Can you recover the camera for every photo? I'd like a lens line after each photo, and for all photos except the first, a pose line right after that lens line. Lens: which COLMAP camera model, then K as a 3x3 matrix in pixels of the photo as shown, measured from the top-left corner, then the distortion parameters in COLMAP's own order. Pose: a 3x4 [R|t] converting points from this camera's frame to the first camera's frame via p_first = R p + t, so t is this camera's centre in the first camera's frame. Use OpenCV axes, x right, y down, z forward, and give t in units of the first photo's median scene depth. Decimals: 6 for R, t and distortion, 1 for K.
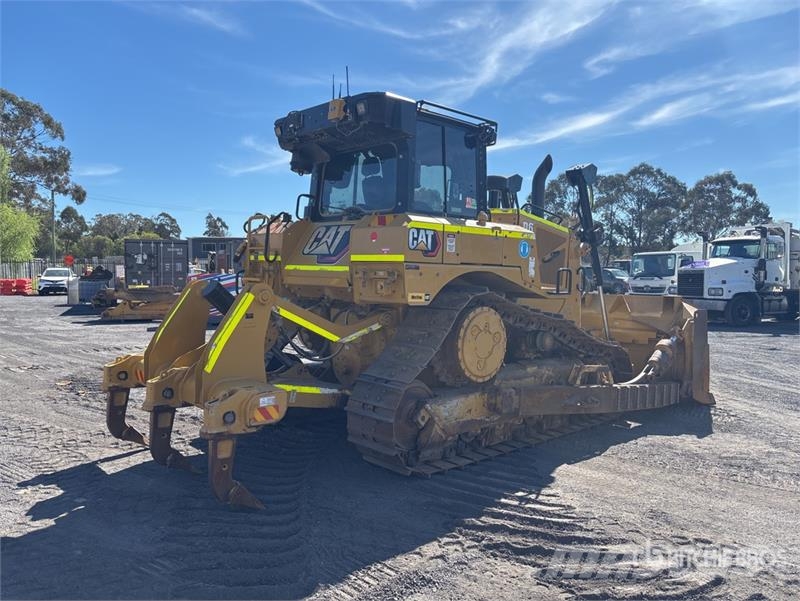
lens RADIAL K [[643.6, 0, 400.0], [0, 643.6, 300.5], [0, 0, 1]] dist [0.008919, 0.004562]
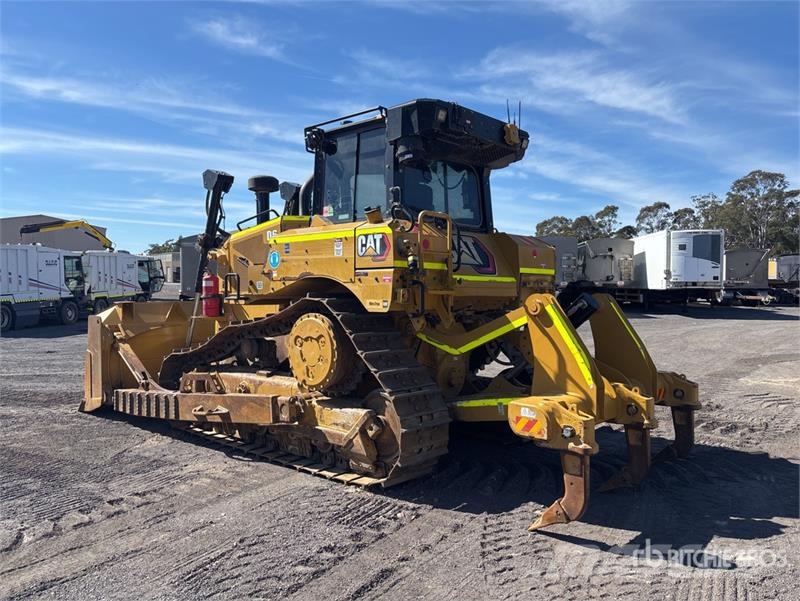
lens RADIAL K [[610.1, 0, 400.0], [0, 610.1, 300.5], [0, 0, 1]] dist [0.008718, 0.001401]
pose [[-0.066356, -0.043489, 0.996848, -0.906246], [0.027009, 0.998605, 0.045363, -0.052546], [-0.997430, 0.029934, -0.065089, 1.009948]]
